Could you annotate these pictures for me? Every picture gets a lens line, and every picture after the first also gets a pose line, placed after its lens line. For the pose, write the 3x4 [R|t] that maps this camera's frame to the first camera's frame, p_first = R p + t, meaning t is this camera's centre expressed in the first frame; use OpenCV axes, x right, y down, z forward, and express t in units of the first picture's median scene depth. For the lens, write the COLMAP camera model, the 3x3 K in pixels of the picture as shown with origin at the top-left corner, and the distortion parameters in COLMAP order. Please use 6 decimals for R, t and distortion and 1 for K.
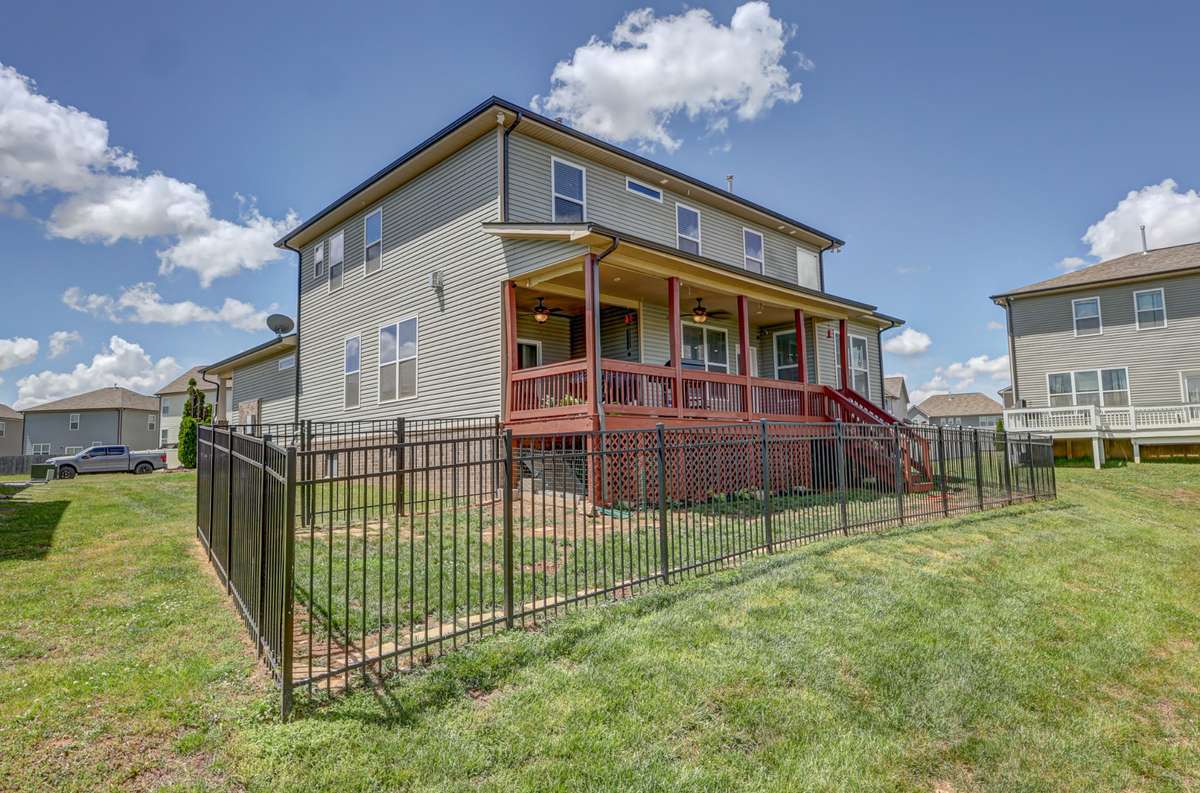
lens RADIAL K [[702.3, 0, 600.8], [0, 702.3, 403.1], [0, 0, 1]] dist [-0.036247, -0.004285]
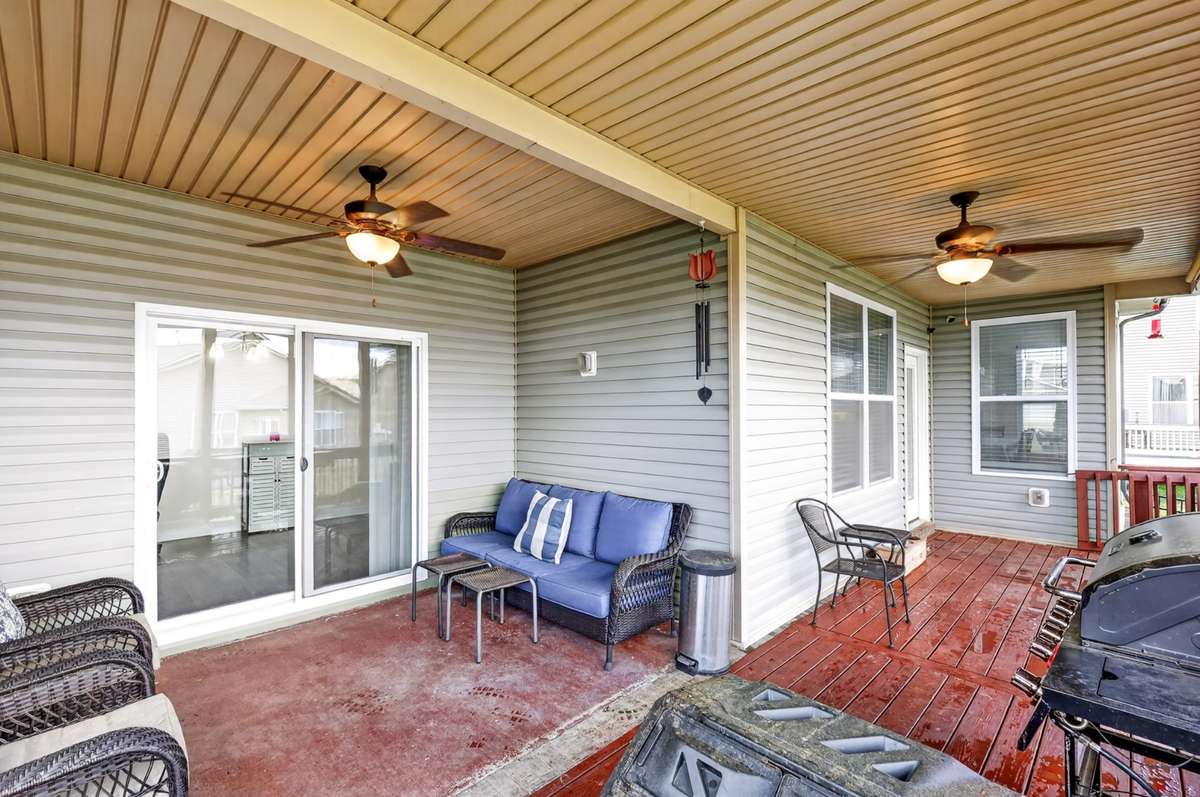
lens RADIAL K [[522.8, 0, 603.4], [0, 522.8, 403.5], [0, 0, 1]] dist [0.001980, 0.001501]
pose [[0.999304, 0.018942, 0.032130, -0.005691], [-0.021299, 0.996978, 0.074705, -0.077580], [-0.030618, -0.075337, 0.996688, 0.771674]]
